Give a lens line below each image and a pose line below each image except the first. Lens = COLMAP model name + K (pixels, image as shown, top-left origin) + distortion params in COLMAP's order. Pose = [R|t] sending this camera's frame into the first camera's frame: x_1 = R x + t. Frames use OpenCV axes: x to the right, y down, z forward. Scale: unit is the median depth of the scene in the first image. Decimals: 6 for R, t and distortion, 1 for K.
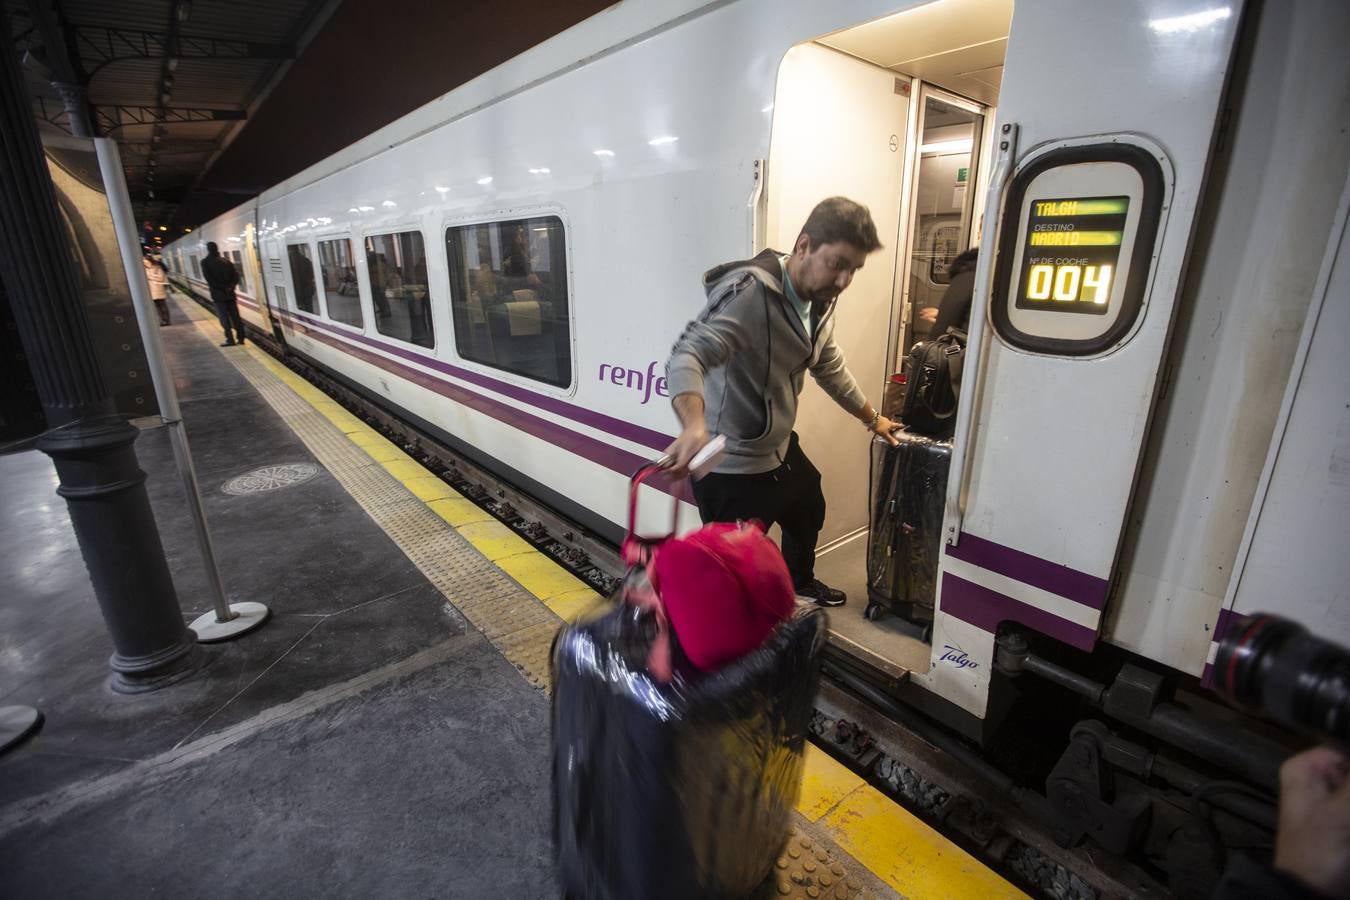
lens RADIAL K [[612.5, 0, 672.4], [0, 612.5, 441.9], [0, 0, 1]] dist [-0.035959, 0.010106]
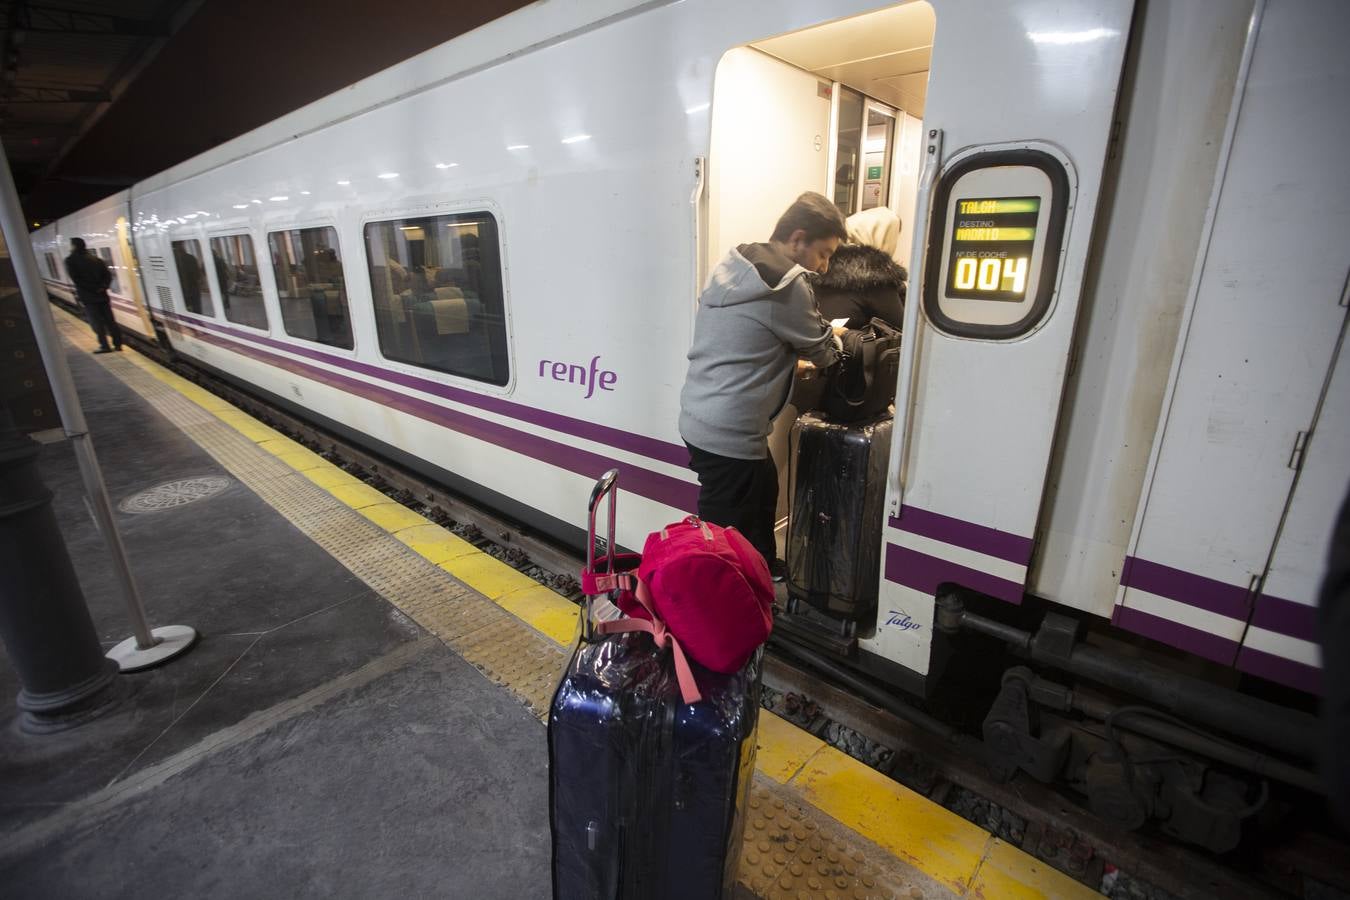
lens RADIAL K [[612.5, 0, 670.9], [0, 612.5, 441.8], [0, 0, 1]] dist [-0.035959, 0.010106]
pose [[0.990713, -0.042945, 0.129006, -0.062679], [0.042006, 0.999067, 0.009991, 0.007134], [-0.129315, -0.004480, 0.991593, -0.024345]]
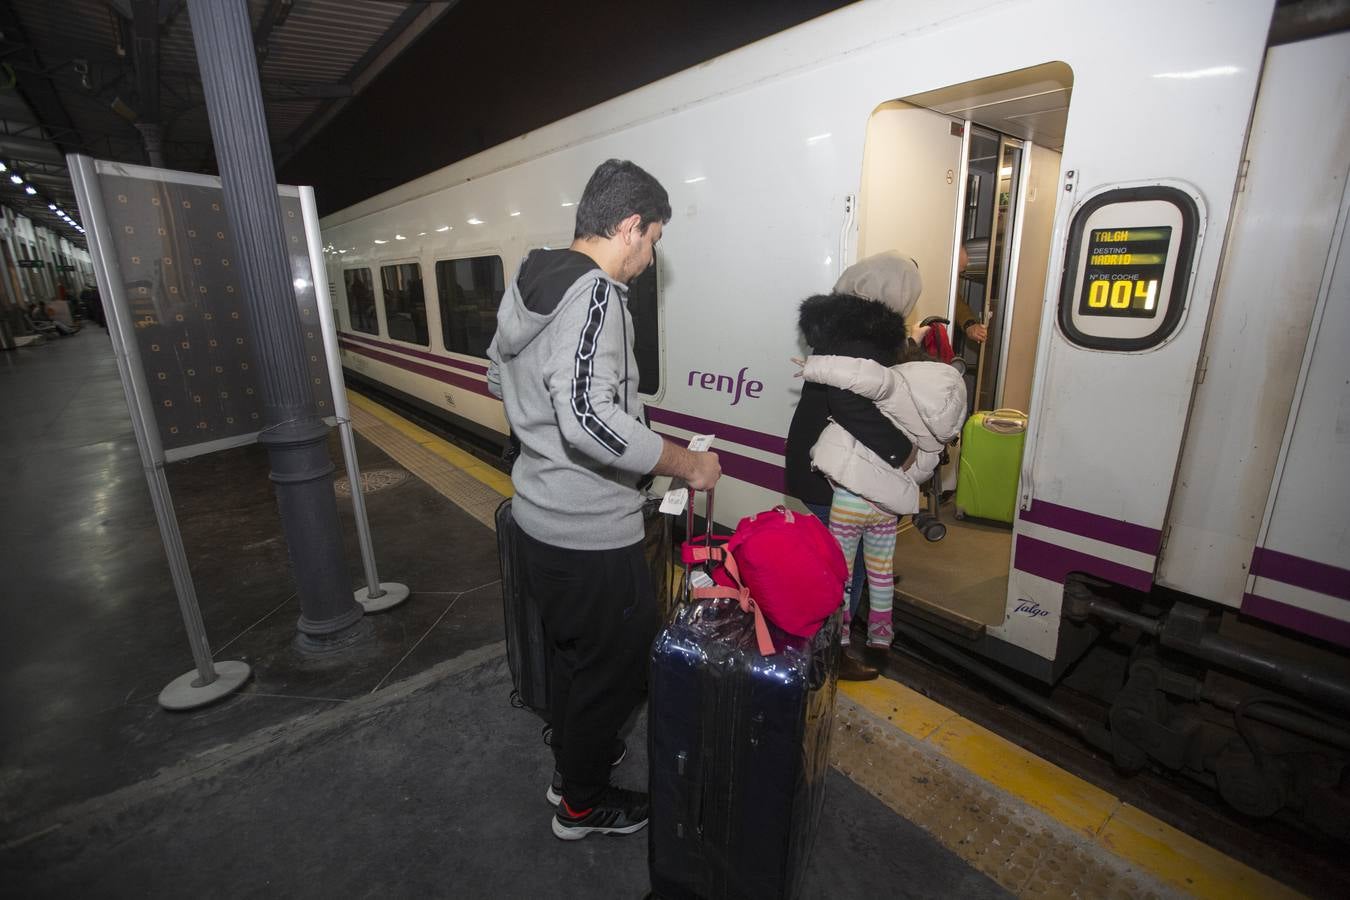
lens RADIAL K [[612.5, 0, 673.6], [0, 612.5, 443.4], [0, 0, 1]] dist [-0.035959, 0.010106]
pose [[0.999840, -0.011517, -0.013688, -0.202419], [0.011155, 0.999595, -0.026188, 0.053735], [0.013984, 0.026032, 0.999563, -0.198354]]
